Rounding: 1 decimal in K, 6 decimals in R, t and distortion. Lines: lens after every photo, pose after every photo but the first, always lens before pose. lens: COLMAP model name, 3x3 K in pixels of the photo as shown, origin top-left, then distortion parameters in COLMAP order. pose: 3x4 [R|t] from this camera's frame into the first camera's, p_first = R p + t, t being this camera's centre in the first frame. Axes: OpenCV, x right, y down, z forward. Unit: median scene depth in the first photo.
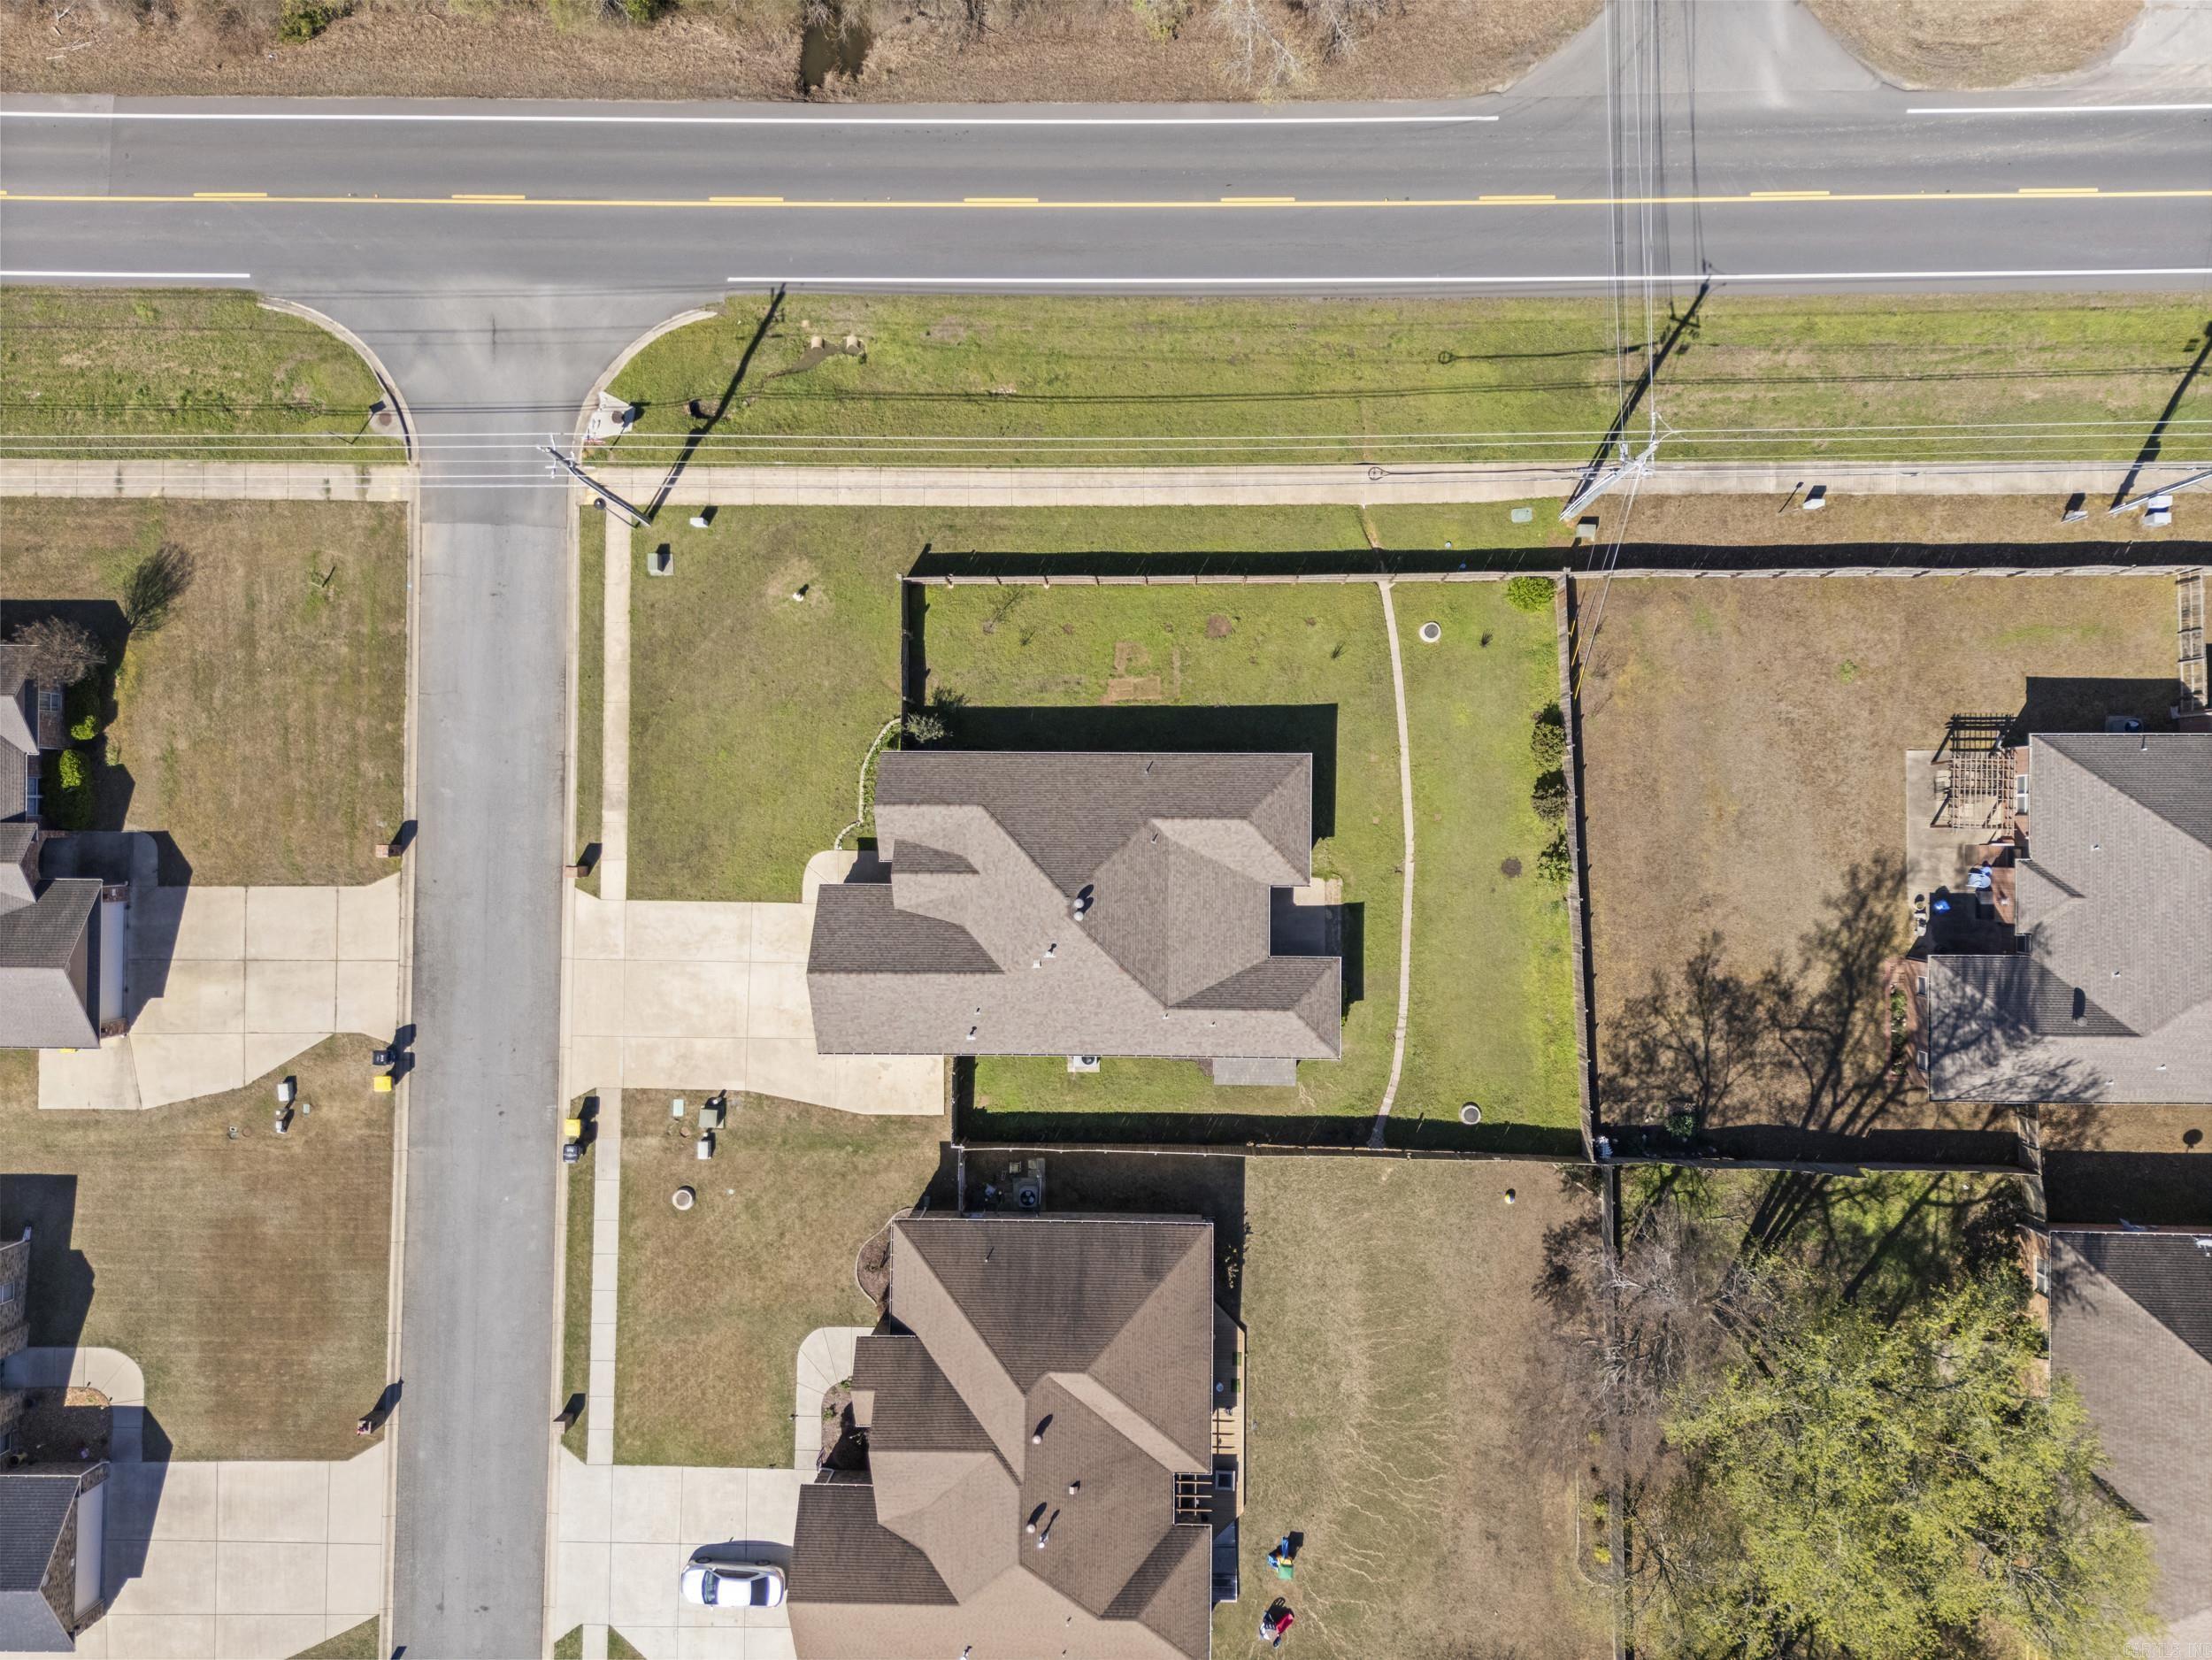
lens RADIAL K [[1613.8, 0, 1106.0], [0, 1613.8, 830.0], [0, 0, 1]] dist [0.119325, -0.157787]
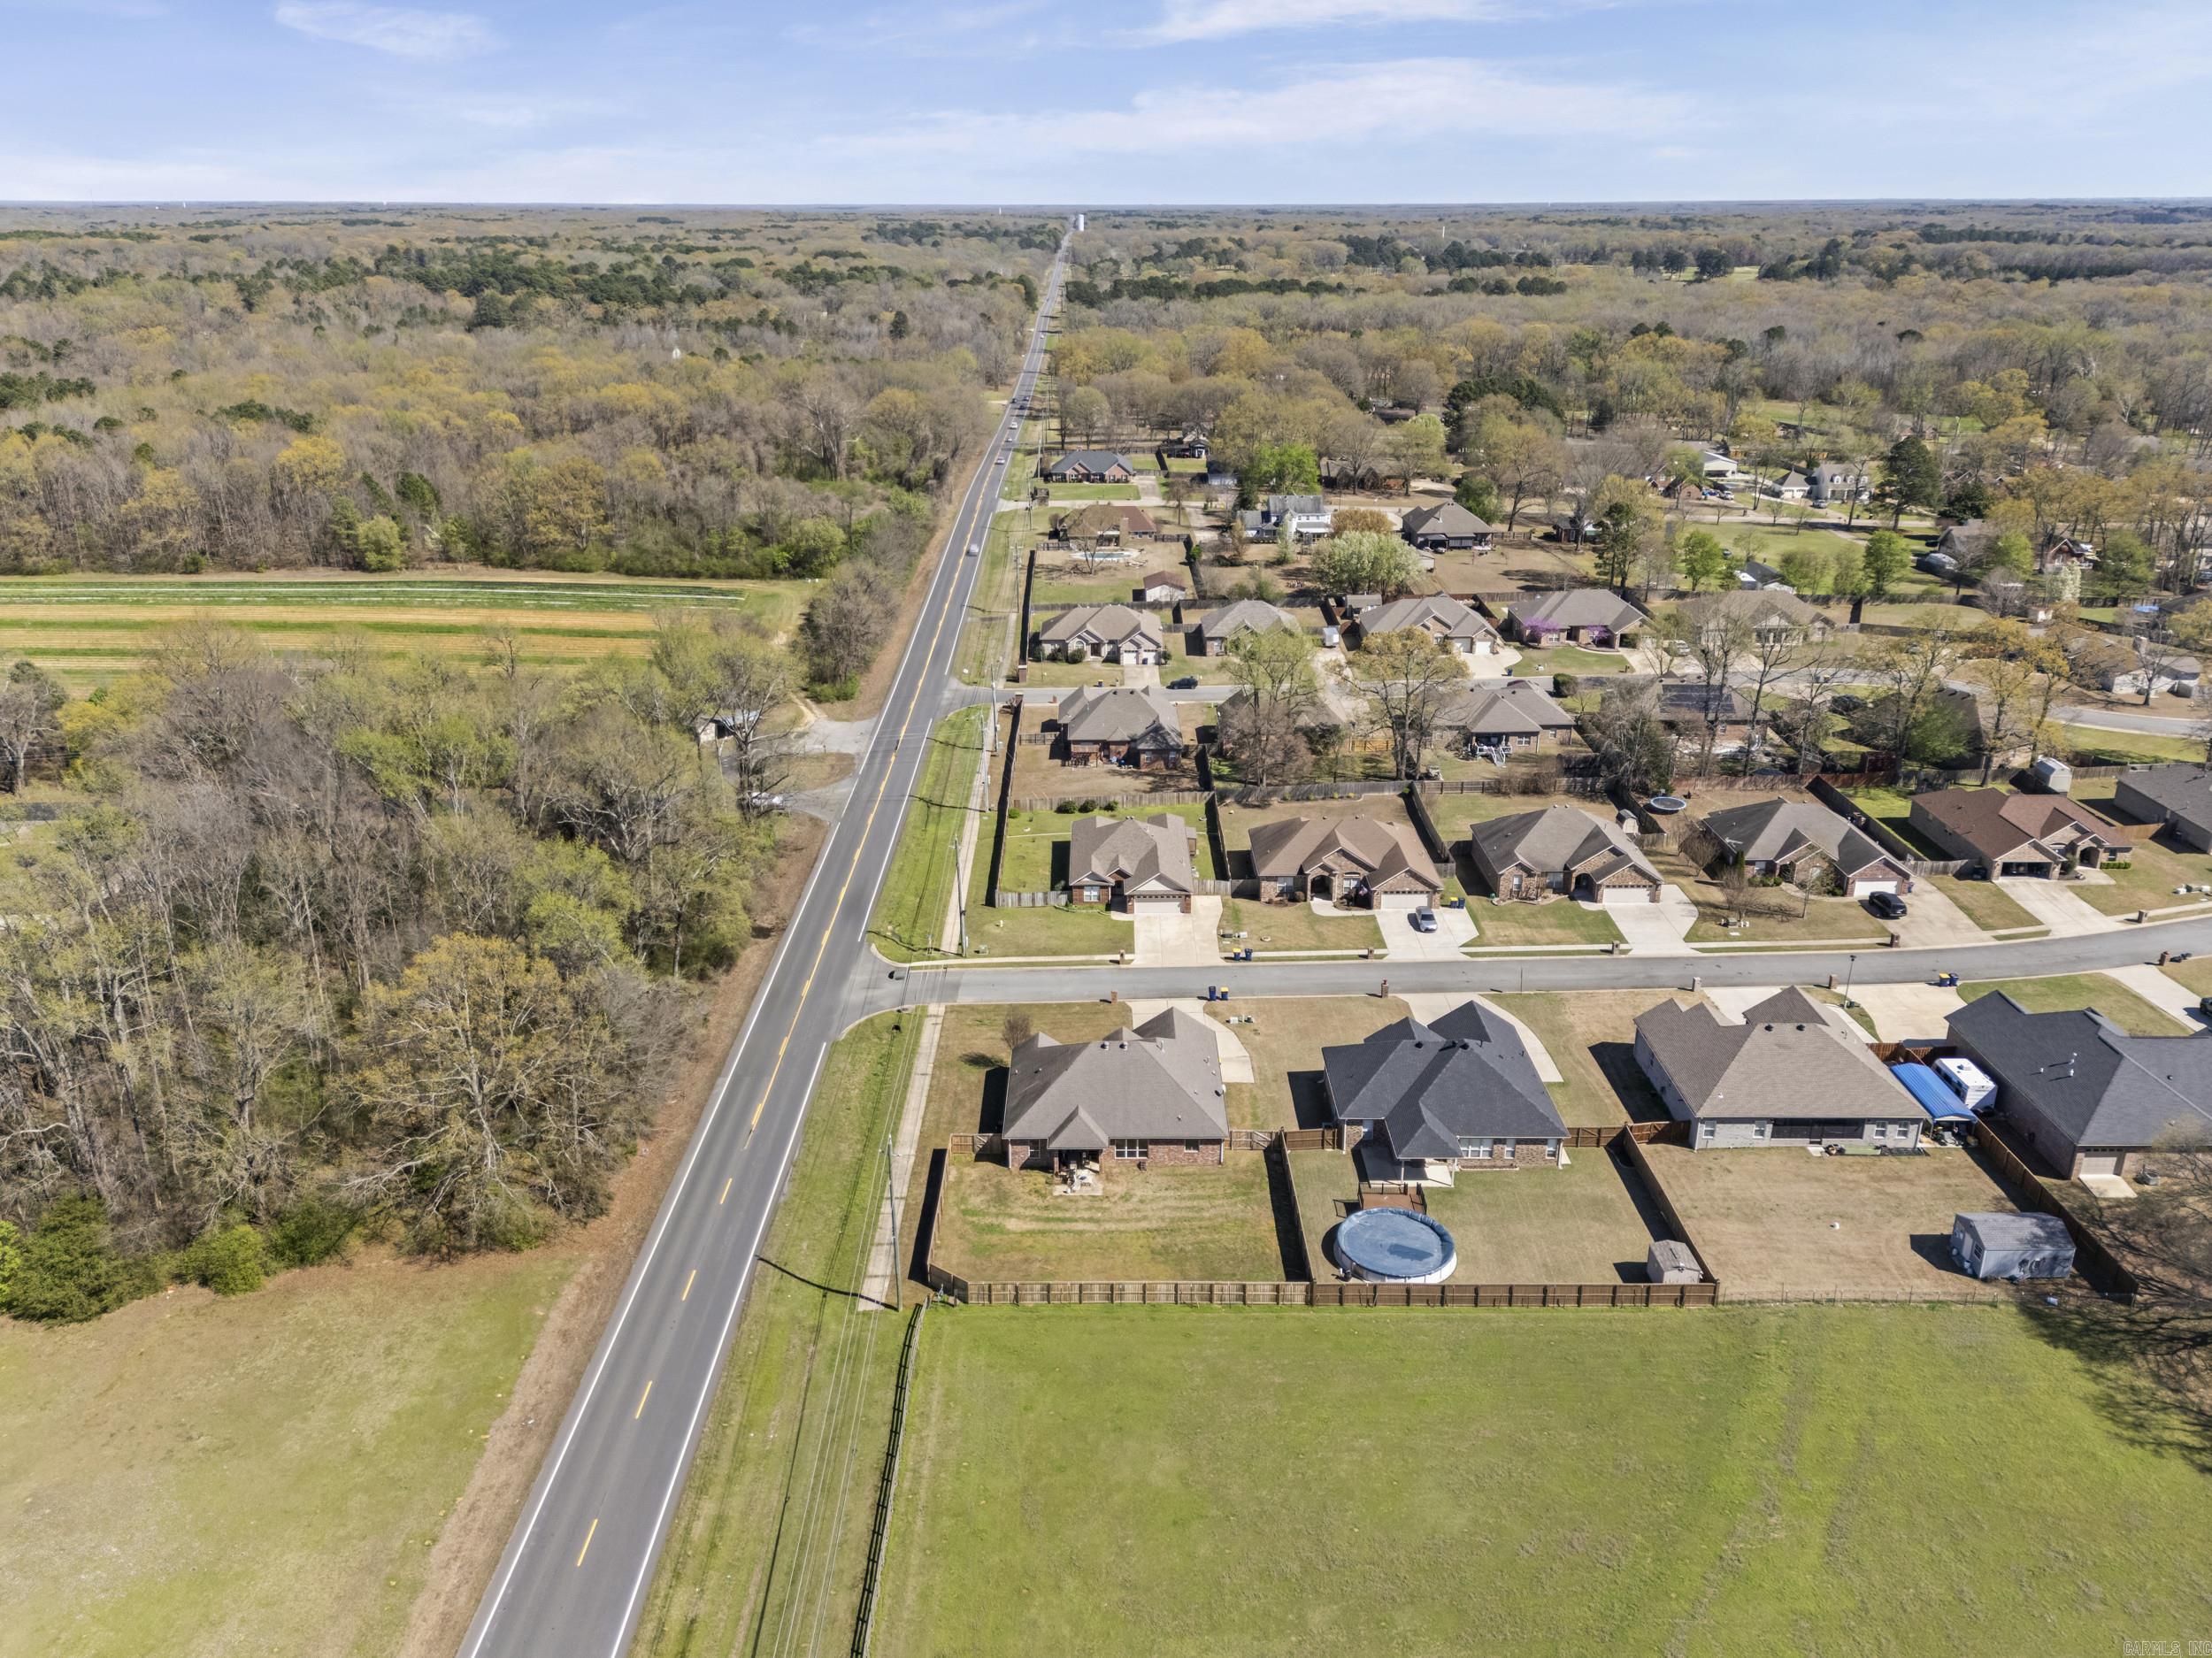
lens RADIAL K [[1643.4, 0, 1106.0], [0, 1643.4, 829.0], [0, 0, 1]] dist [0.076881, -0.066538]
pose [[-0.014232, -0.322145, 0.946583, -2.351059], [0.999892, -0.001219, 0.014618, -0.029345], [-0.003555, 0.946689, 0.322128, 0.126394]]
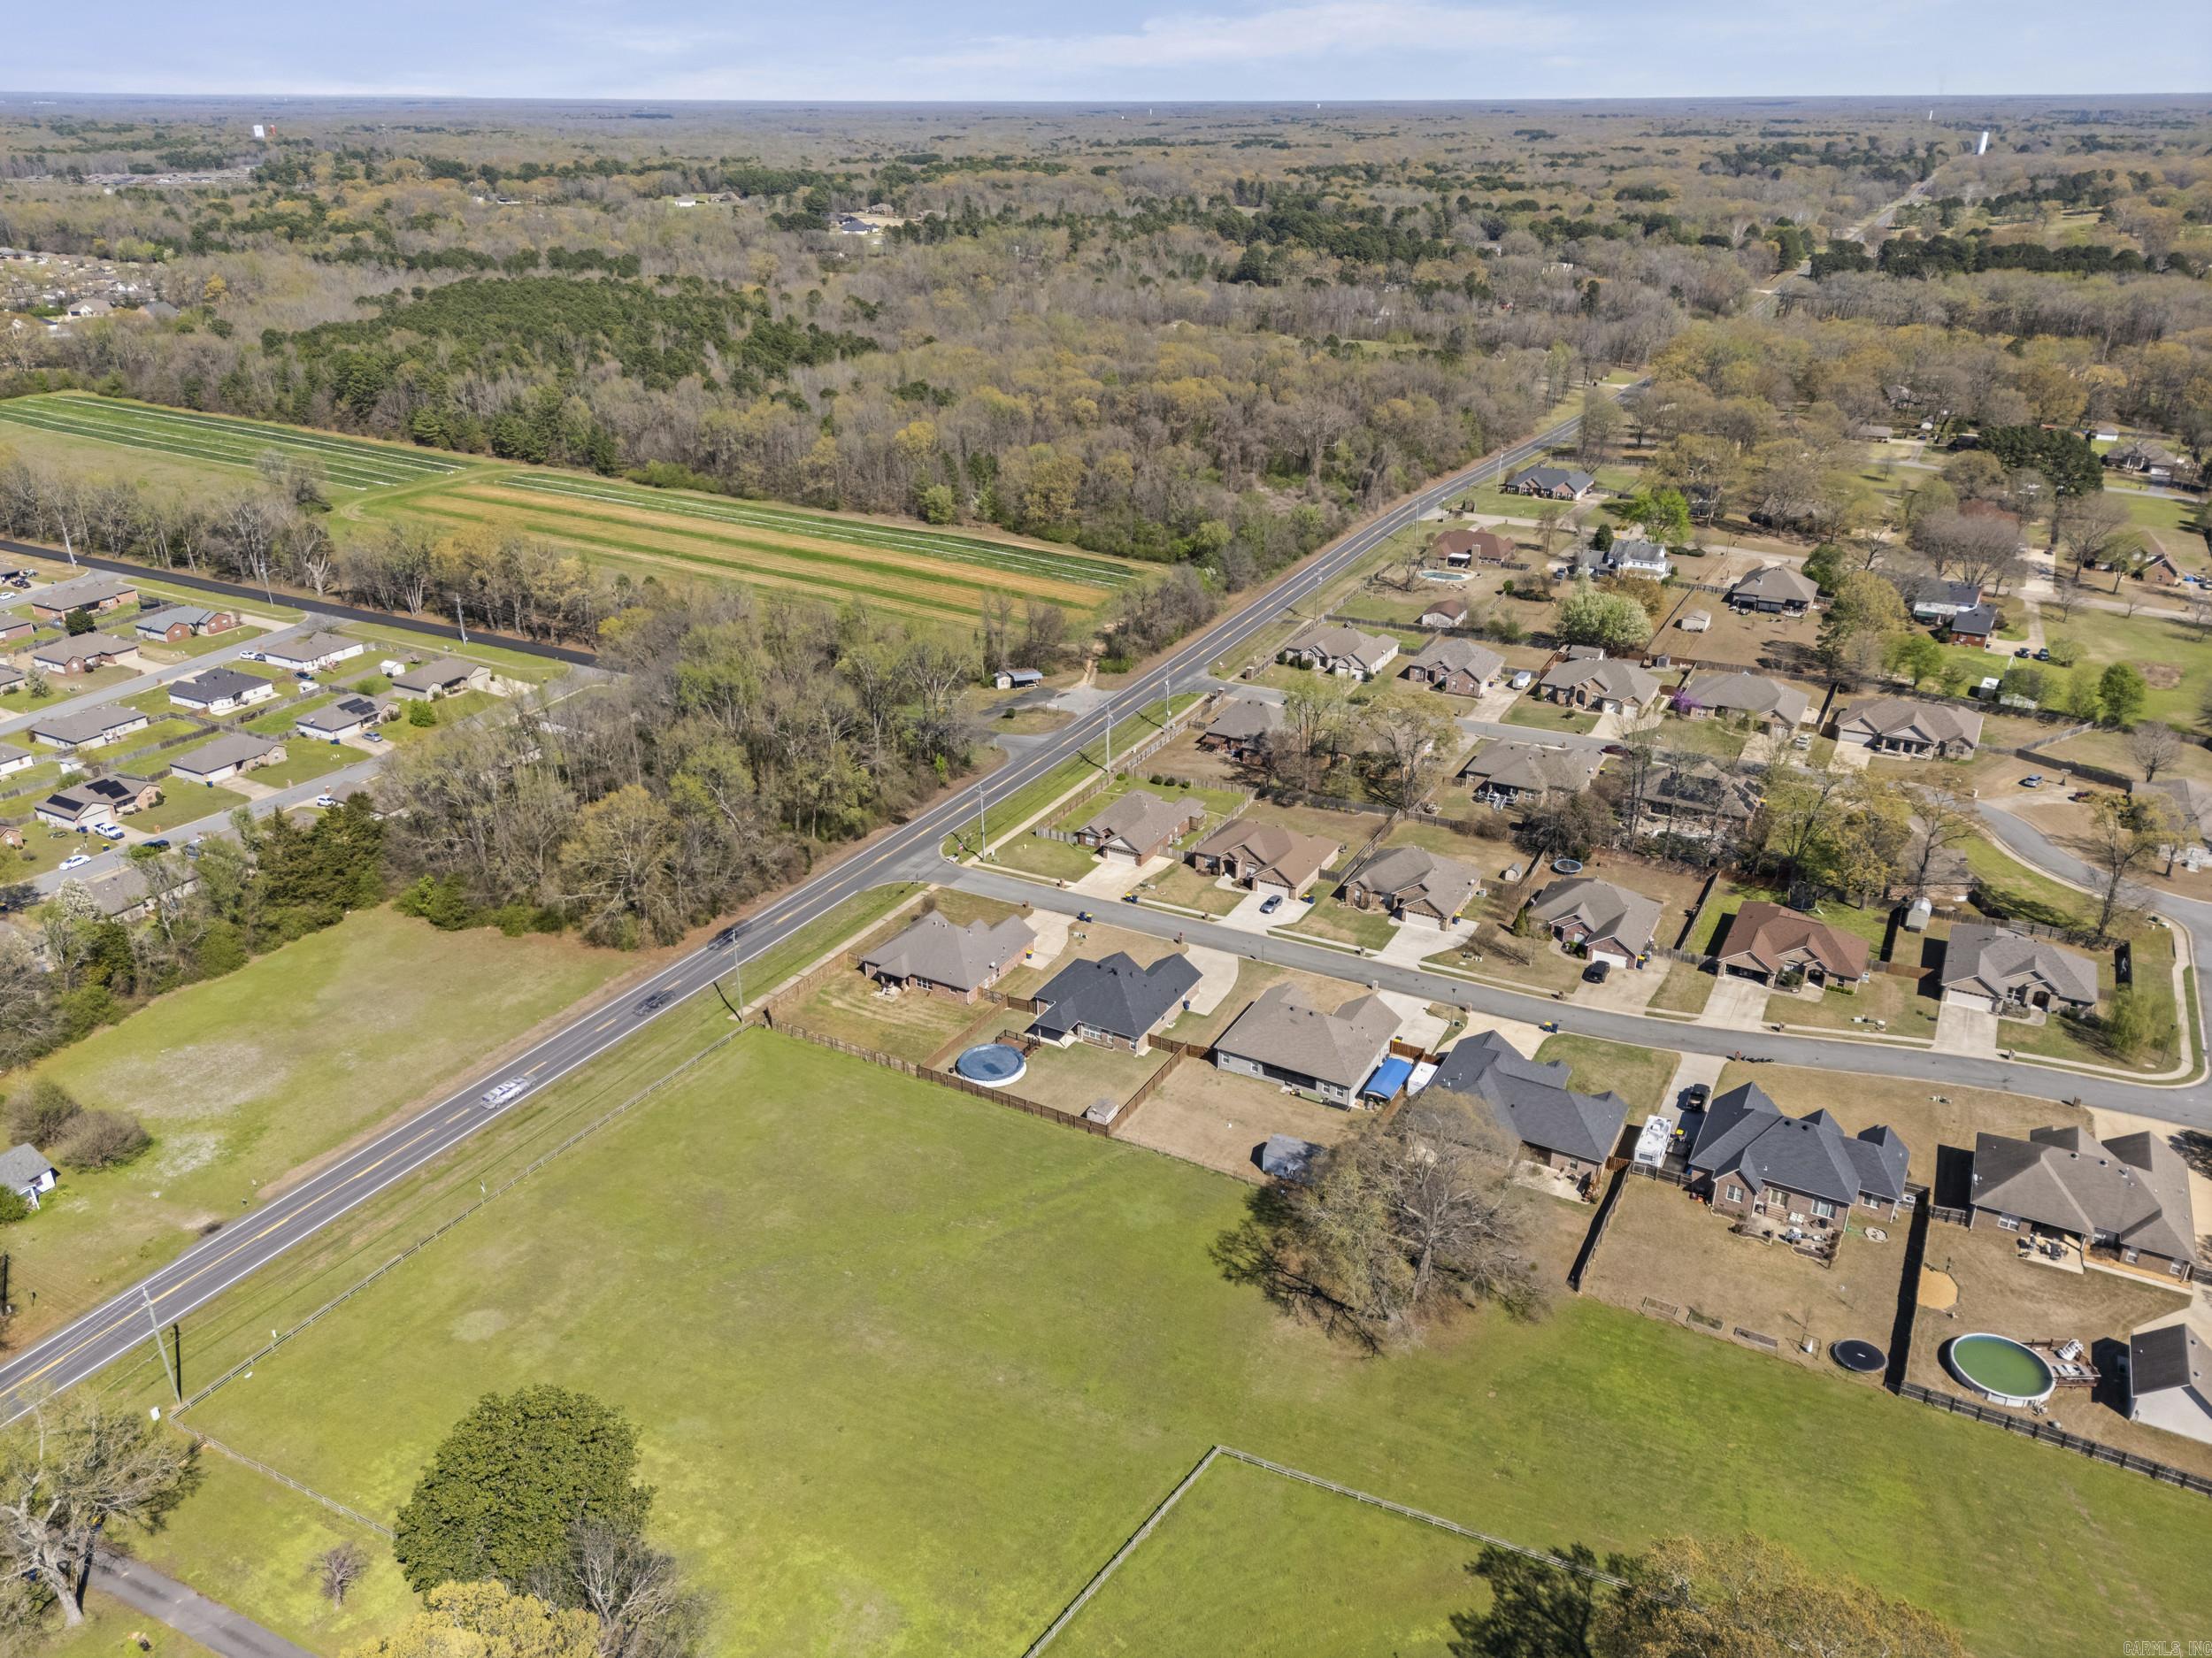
lens RADIAL K [[1613.7, 0, 1106.0], [0, 1613.7, 829.0], [0, 0, 1]] dist [0.119325, -0.157787]
pose [[0.475778, -0.330169, 0.815245, -2.960745], [0.879332, 0.199891, -0.432225, 1.523737], [-0.020253, 0.922514, 0.385432, -0.391427]]
